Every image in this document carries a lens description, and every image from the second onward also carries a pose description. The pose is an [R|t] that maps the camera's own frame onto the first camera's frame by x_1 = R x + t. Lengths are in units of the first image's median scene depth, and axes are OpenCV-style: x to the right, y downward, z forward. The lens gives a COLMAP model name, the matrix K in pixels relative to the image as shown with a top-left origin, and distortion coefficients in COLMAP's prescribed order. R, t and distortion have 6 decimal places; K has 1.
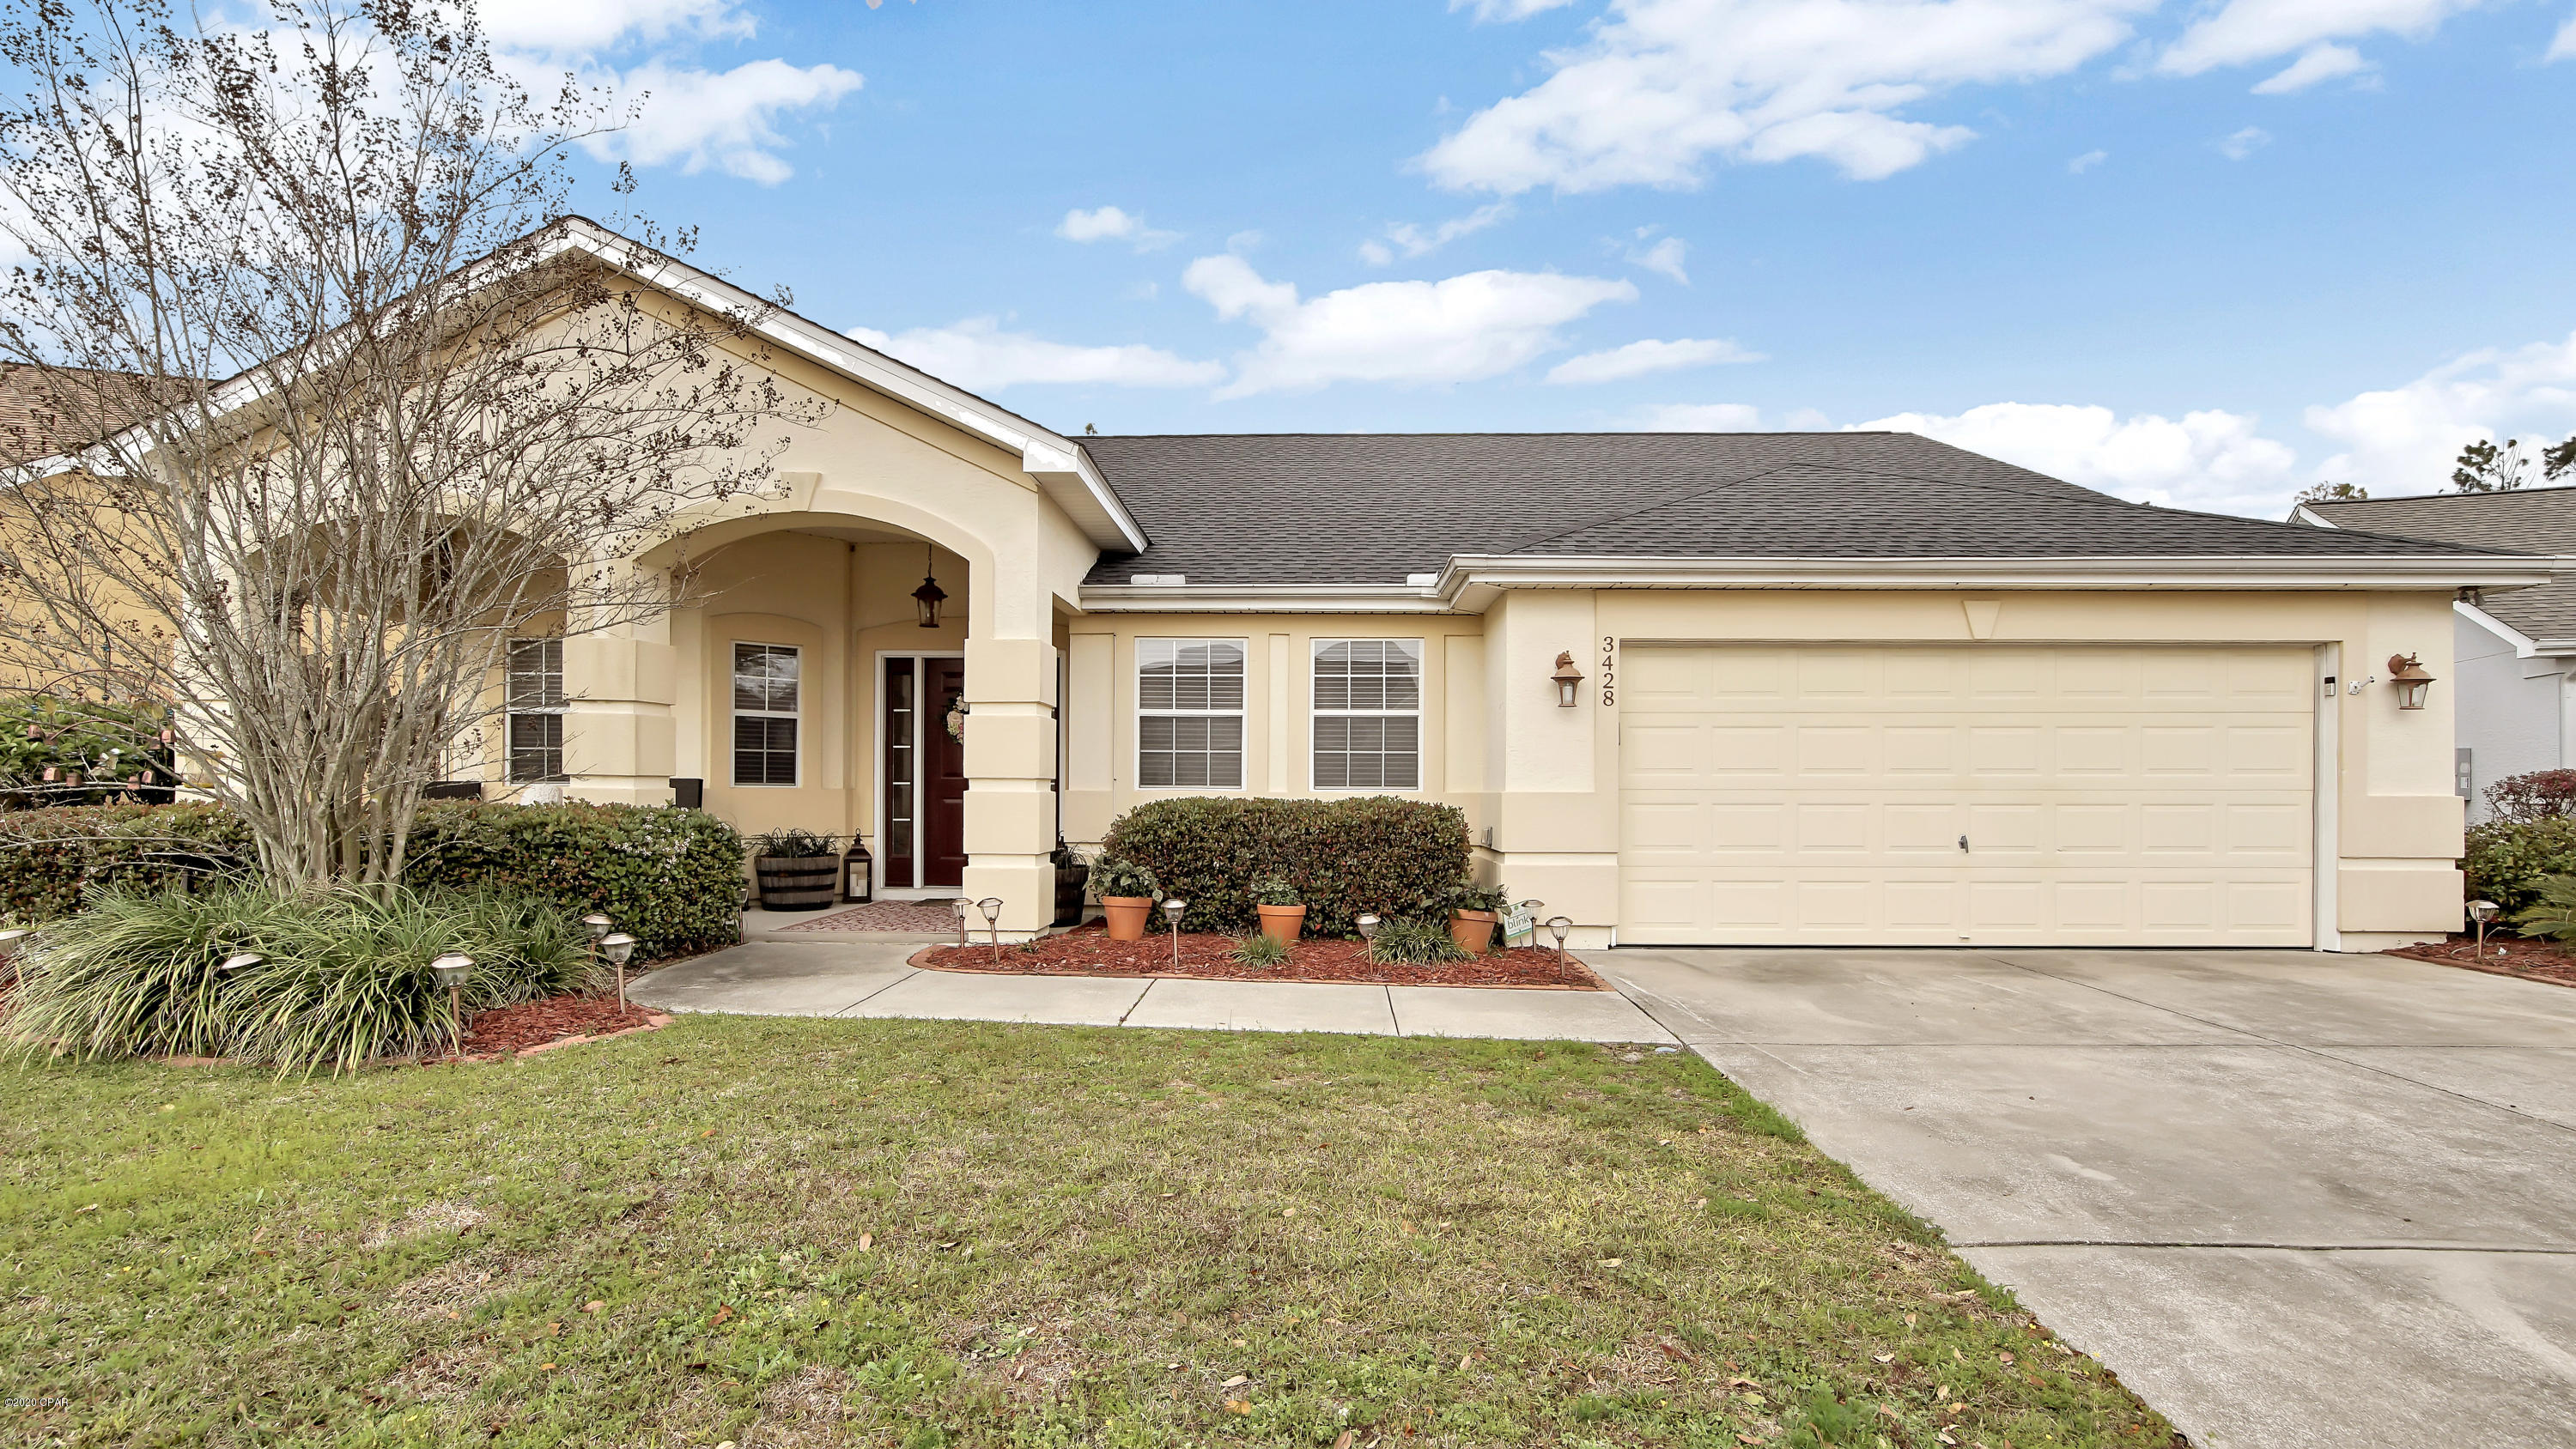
lens RADIAL K [[1027.7, 0, 1290.4], [0, 1027.7, 786.8], [0, 0, 1]] dist [-0.000594, 0.000000]
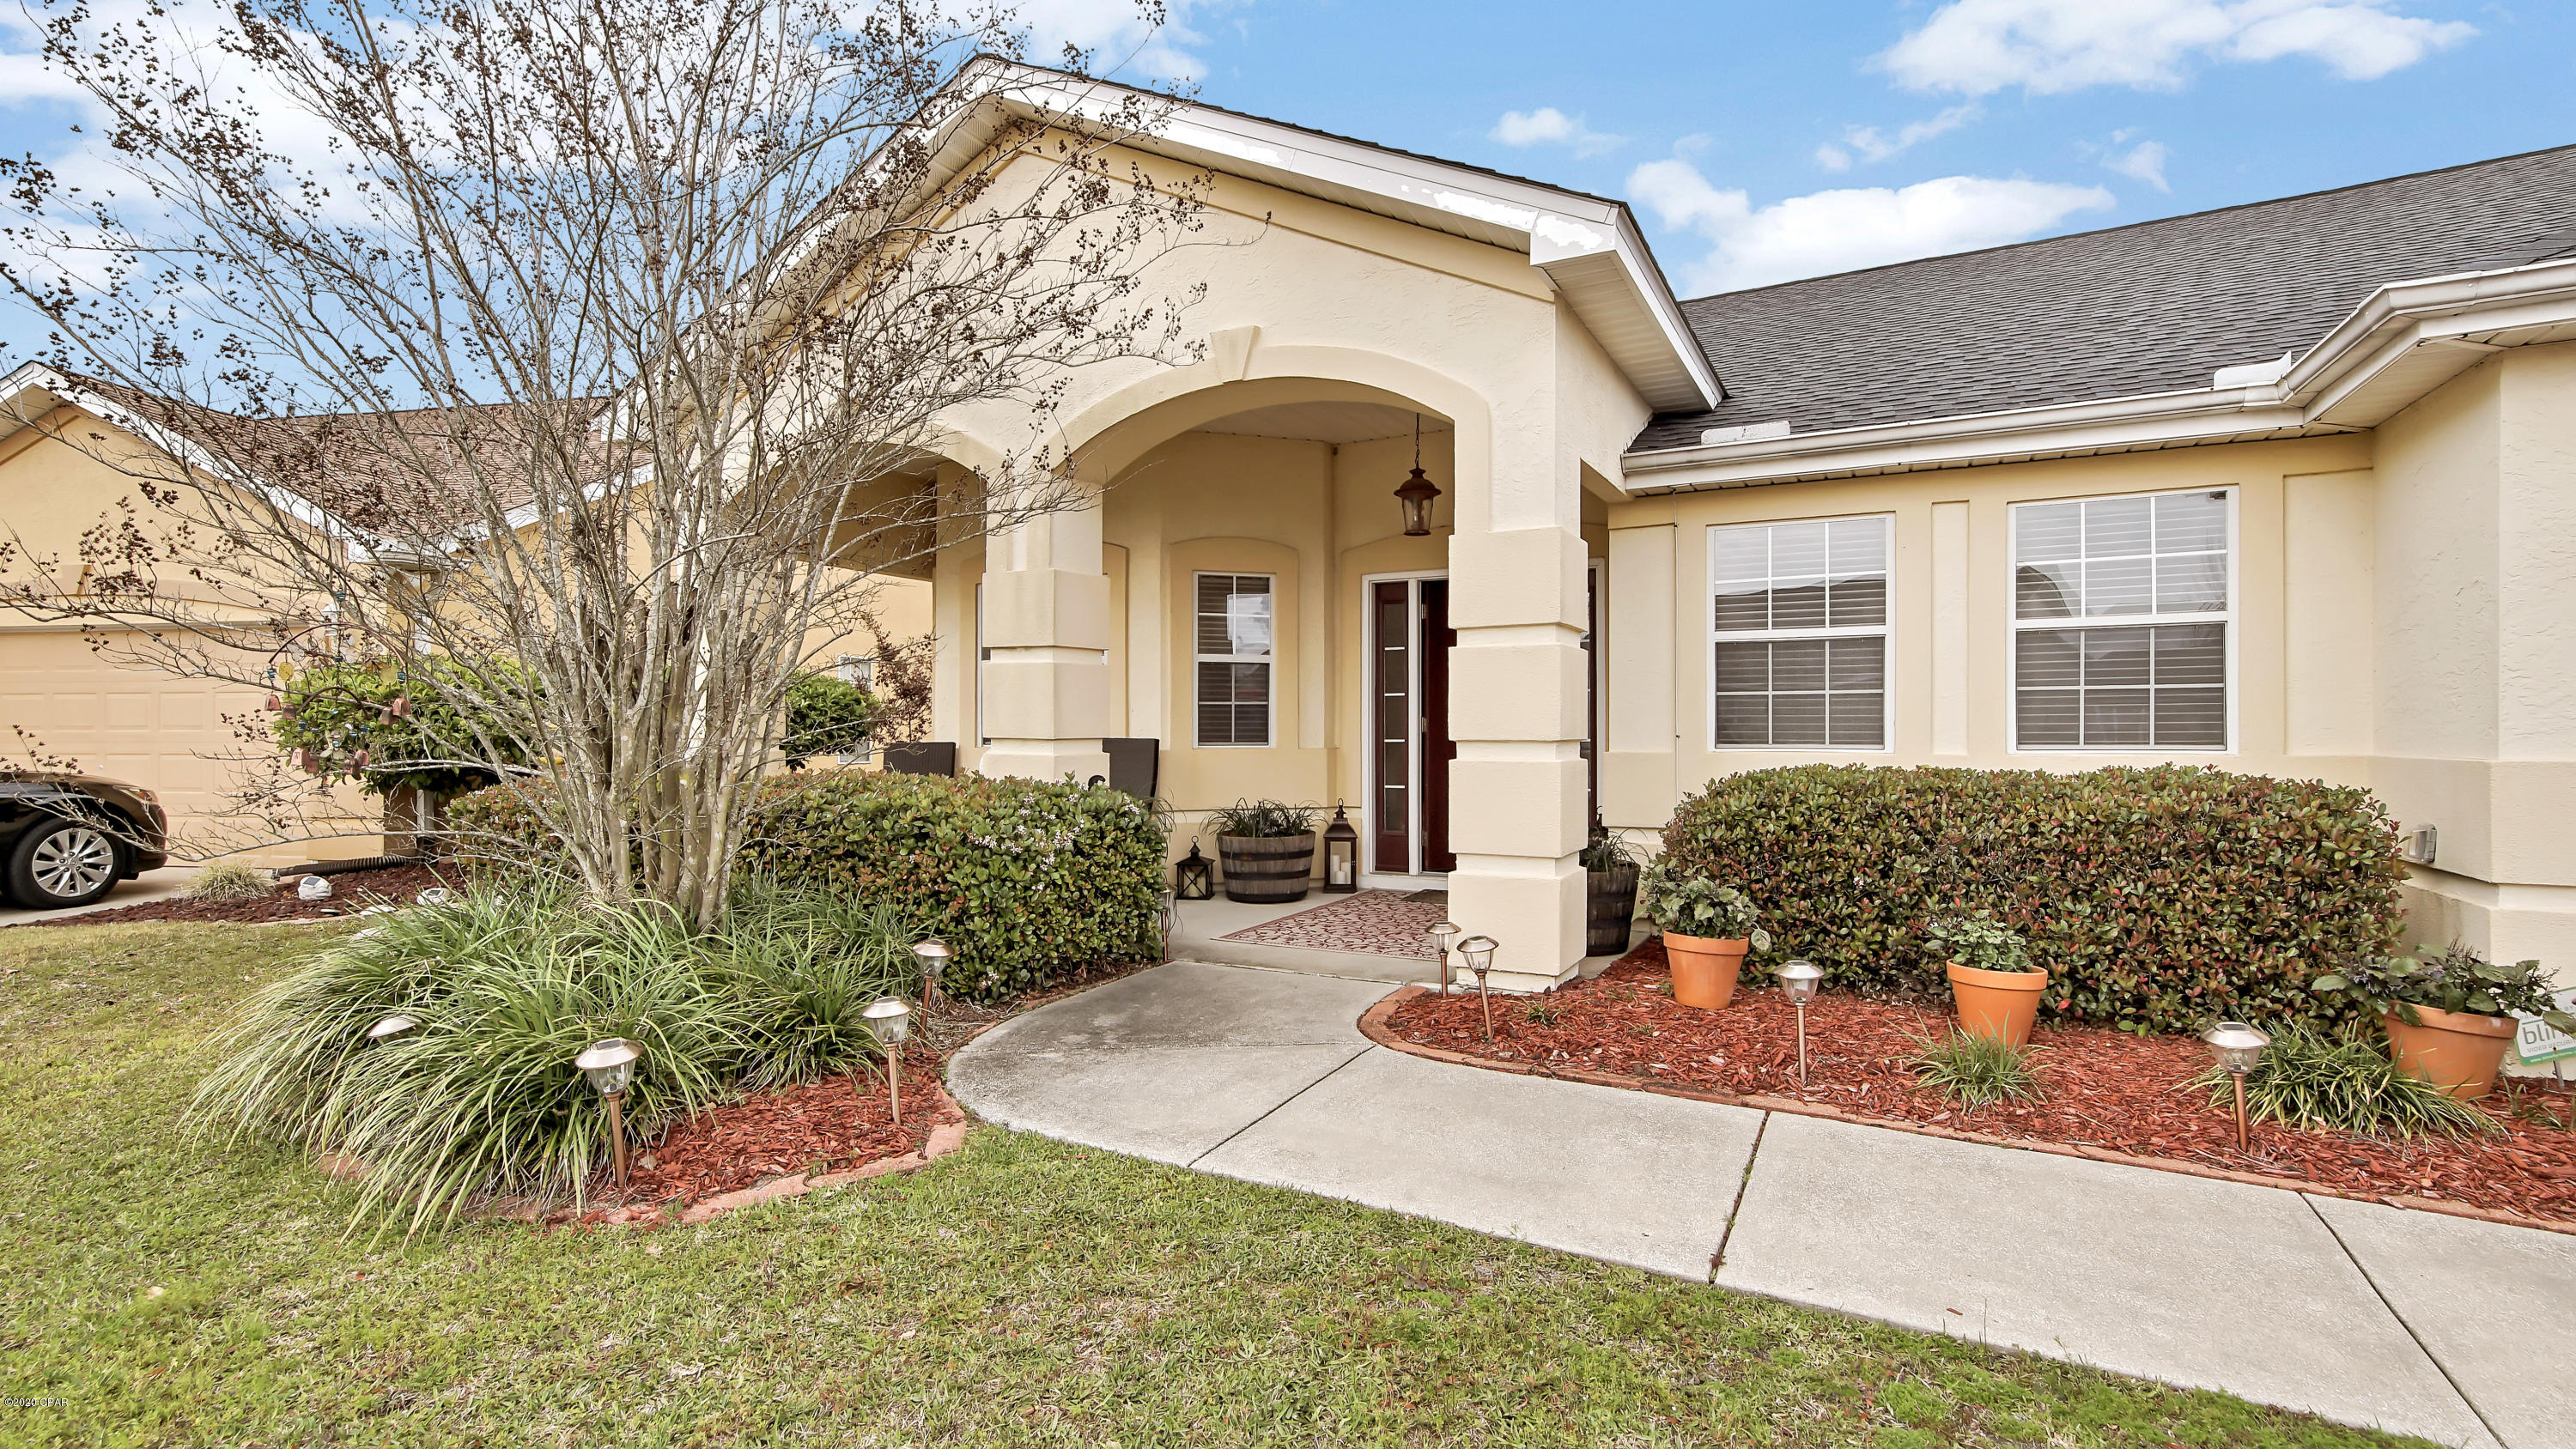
lens RADIAL K [[1075.0, 0, 1288.0], [0, 1075.0, 724.5], [0, 0, 1]] dist [-0.016330, -0.000323]
pose [[0.873978, -0.007506, -0.485908, -0.058320], [0.004204, 0.999960, -0.007885, -0.012125], [0.485948, 0.004849, 0.873974, 0.289954]]
